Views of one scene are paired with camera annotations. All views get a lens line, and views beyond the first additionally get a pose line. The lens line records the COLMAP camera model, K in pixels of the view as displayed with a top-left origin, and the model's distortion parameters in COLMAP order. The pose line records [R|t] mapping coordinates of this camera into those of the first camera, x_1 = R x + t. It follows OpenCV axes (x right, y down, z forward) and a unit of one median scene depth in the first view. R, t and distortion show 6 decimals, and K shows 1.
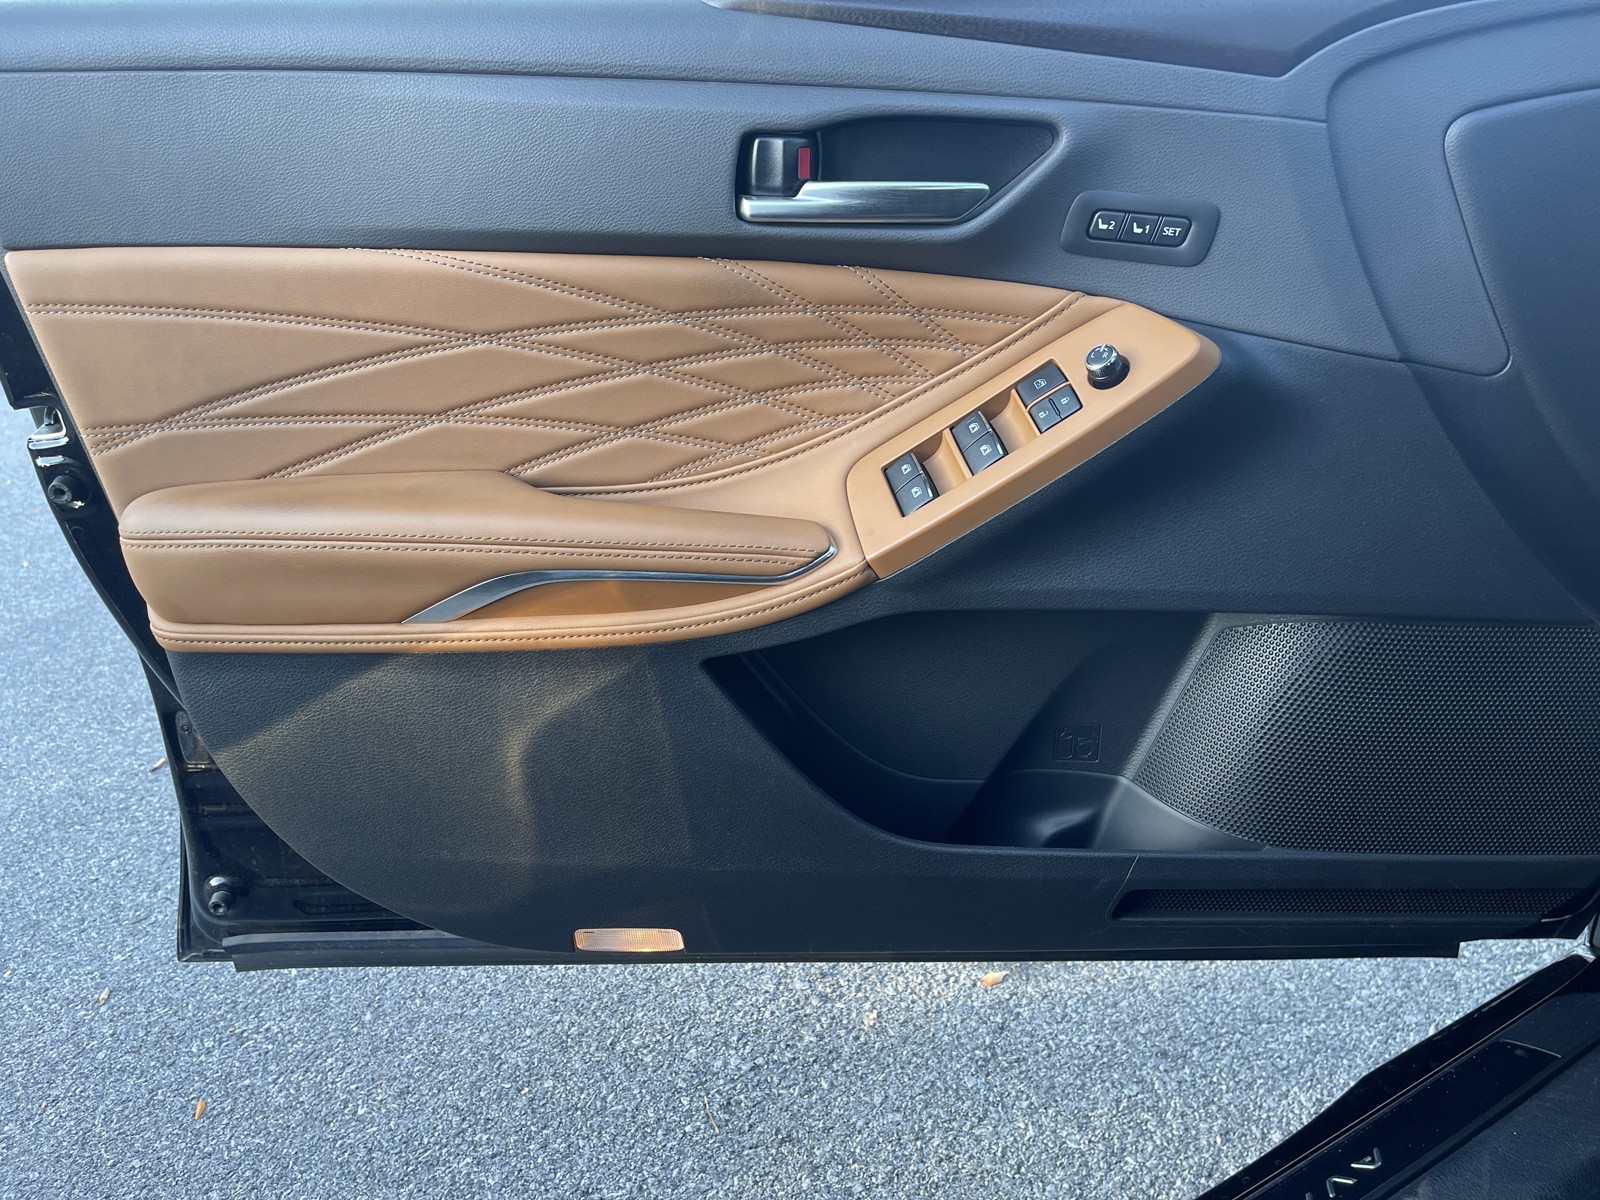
lens RADIAL K [[1195.1, 0, 770.4], [0, 1195.1, 594.1], [0, 0, 1]] dist [0.051151, -0.075762]
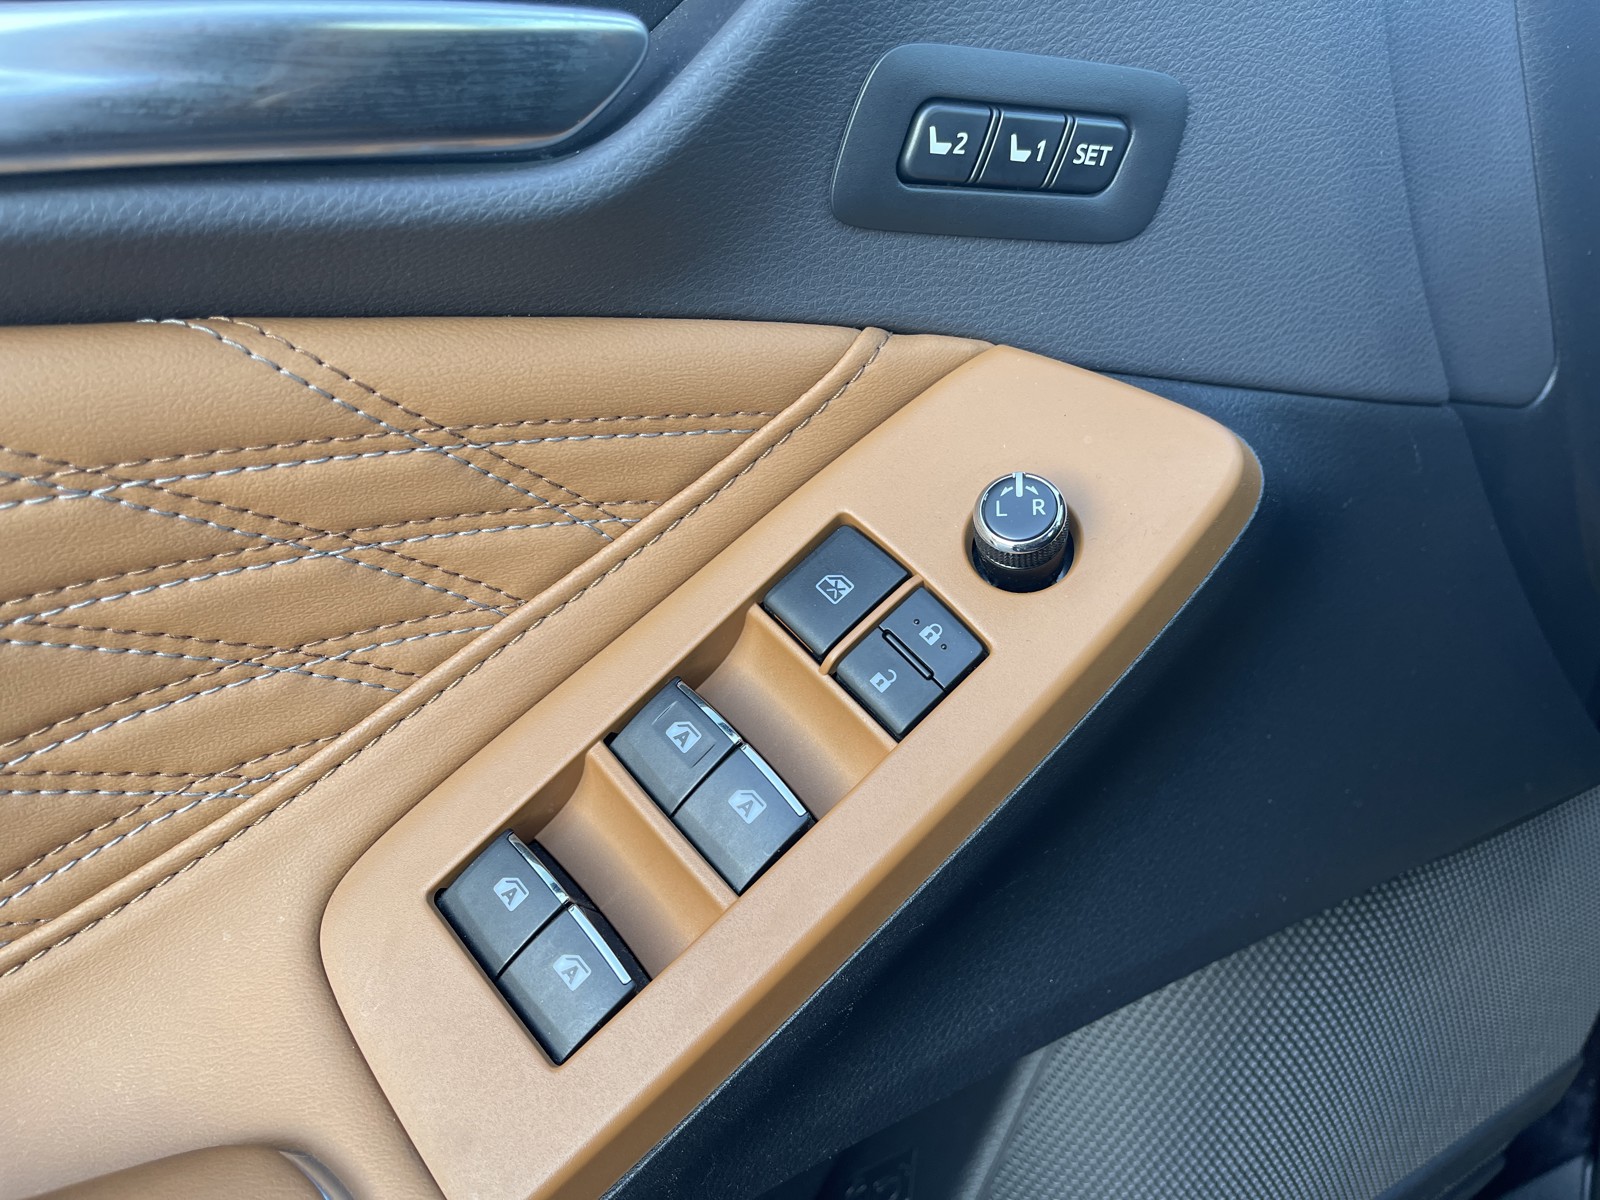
lens RADIAL K [[1195.1, 0, 770.4], [0, 1195.1, 594.1], [0, 0, 1]] dist [0.051151, -0.075762]
pose [[0.830754, -0.225341, 0.508988, 0.021455], [0.196506, 0.974246, 0.110591, -0.219500], [-0.520800, 0.008145, 0.853640, 0.701954]]
